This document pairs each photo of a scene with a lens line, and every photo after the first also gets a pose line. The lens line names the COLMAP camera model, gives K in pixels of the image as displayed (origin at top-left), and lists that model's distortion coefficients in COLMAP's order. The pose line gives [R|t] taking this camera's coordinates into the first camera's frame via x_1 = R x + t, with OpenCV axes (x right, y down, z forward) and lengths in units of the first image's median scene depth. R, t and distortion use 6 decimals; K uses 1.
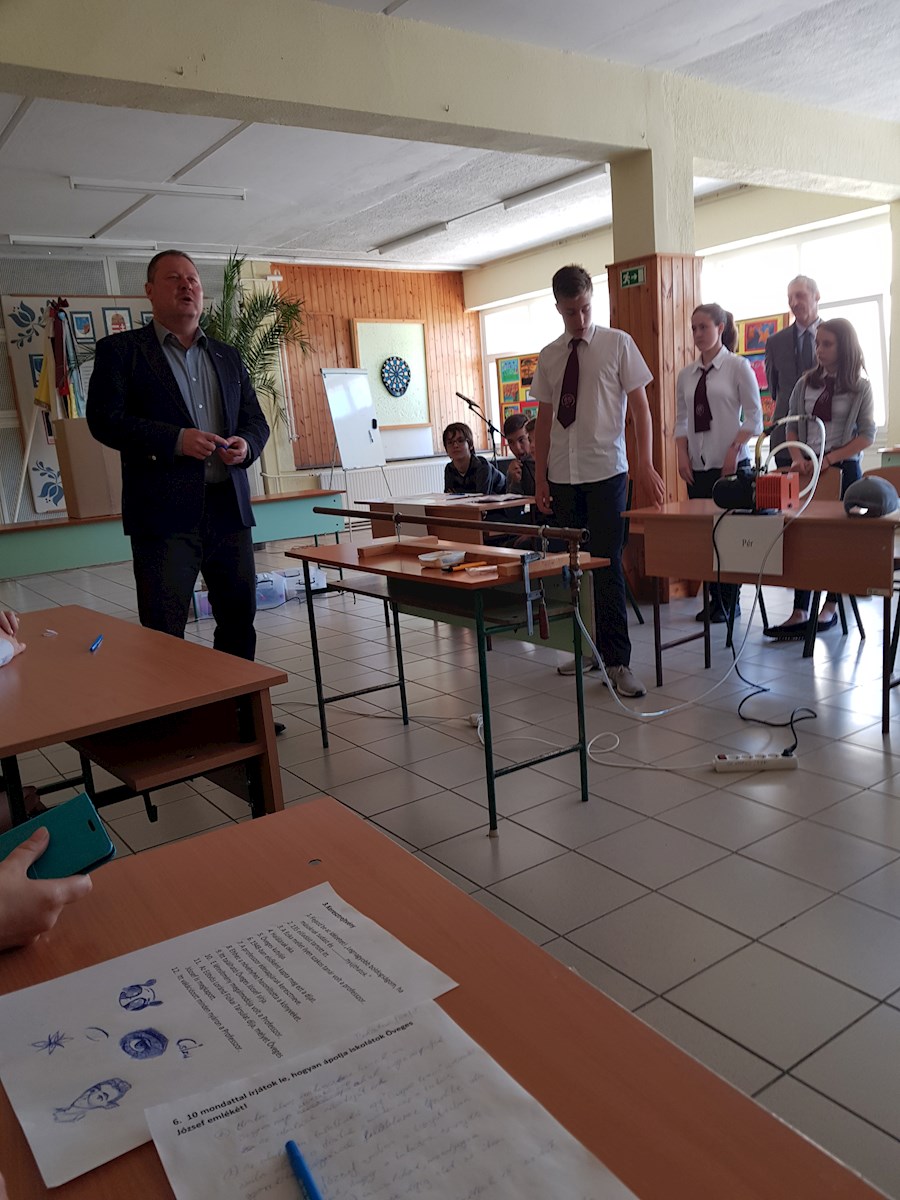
lens RADIAL K [[944.7, 0, 481.1], [0, 944.7, 625.7], [0, 0, 1]] dist [0.073457, -0.100473]
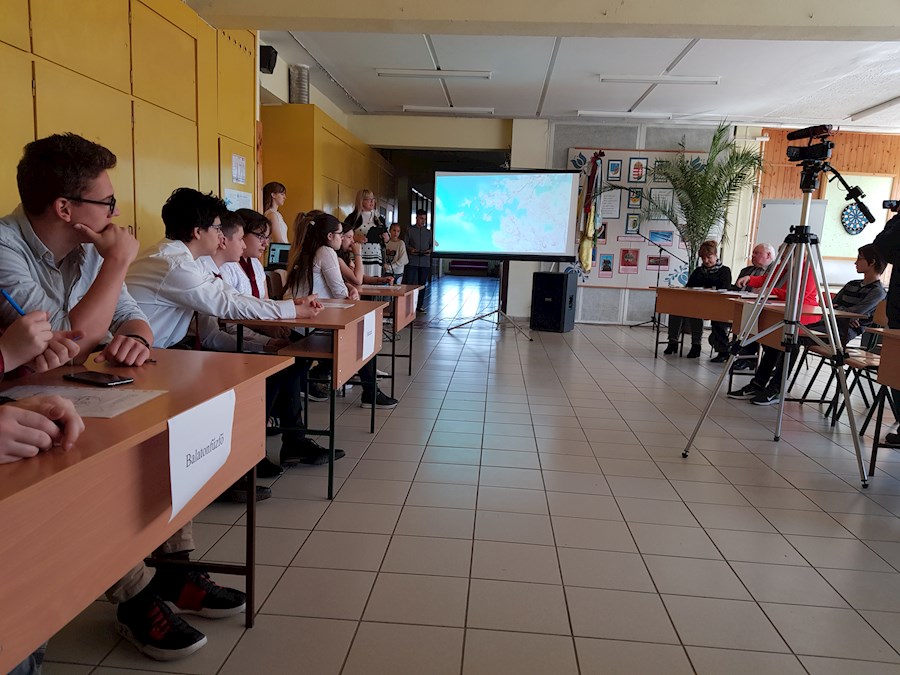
lens RADIAL K [[708.5, 0, 447.7], [0, 708.5, 364.3], [0, 0, 1]] dist [0.073457, -0.100473]
pose [[0.759217, 0.209899, -0.616062, 0.145730], [-0.235665, 0.970994, 0.040401, 0.005241], [0.606673, 0.114511, 0.786661, -0.020471]]
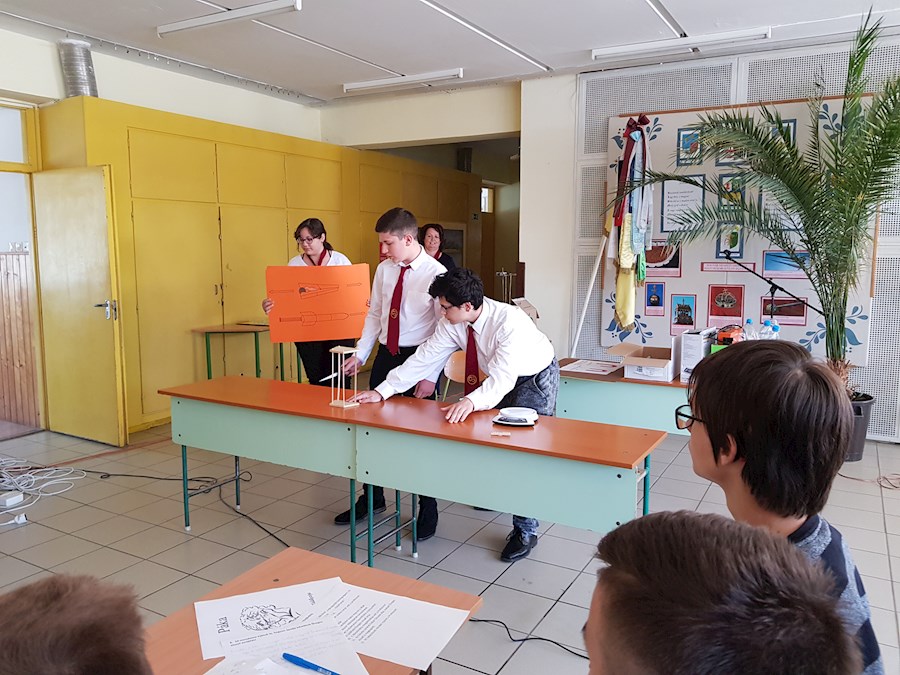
lens RADIAL K [[708.5, 0, 443.9], [0, 708.5, 327.8], [0, 0, 1]] dist [0.073457, -0.100473]
pose [[0.401711, 0.180704, -0.897761, 0.094290], [-0.229126, 0.968990, 0.092516, -0.161197], [0.886639, 0.168535, 0.430658, 0.549309]]
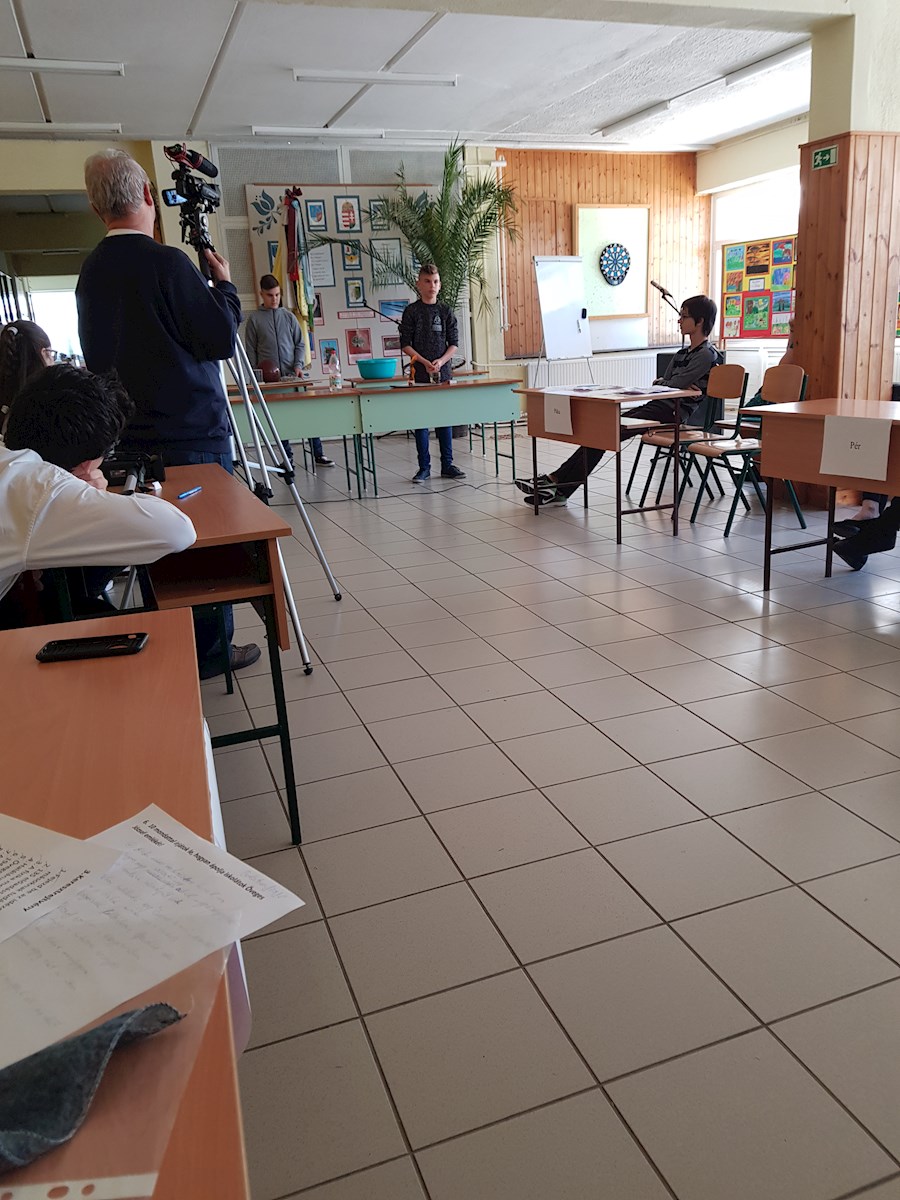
lens RADIAL K [[944.7, 0, 484.8], [0, 944.7, 601.5], [0, 0, 1]] dist [0.073457, -0.100473]
pose [[0.965696, 0.095679, -0.241406, 0.063189], [-0.075119, 0.992828, 0.092999, 0.002907], [0.248573, -0.071675, 0.965958, -0.013649]]
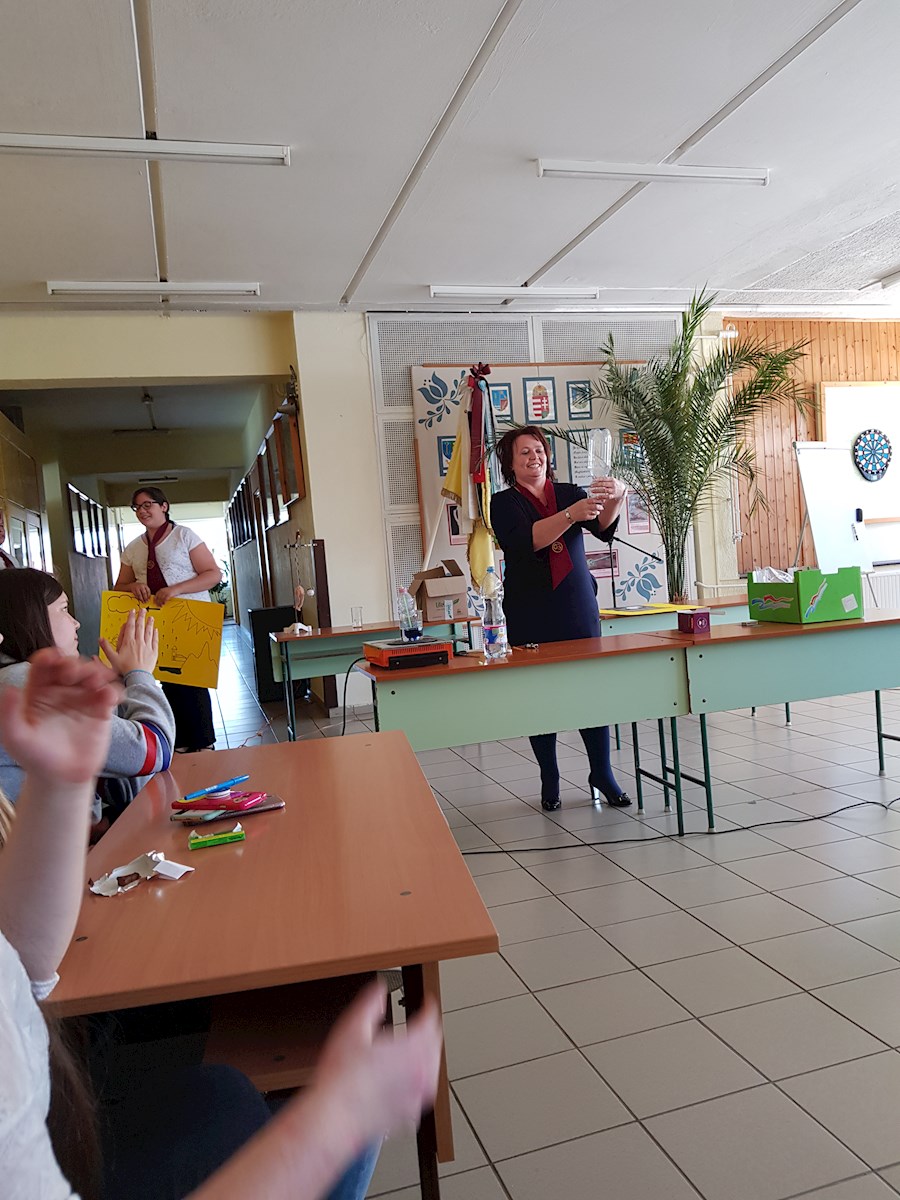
lens RADIAL K [[944.7, 0, 485.6], [0, 944.7, 605.7], [0, 0, 1]] dist [0.073457, -0.100473]
pose [[0.948179, 0.015125, -0.317377, -0.168796], [-0.058139, 0.990261, -0.126499, -0.040326], [0.312373, 0.138396, 0.939824, 0.265904]]
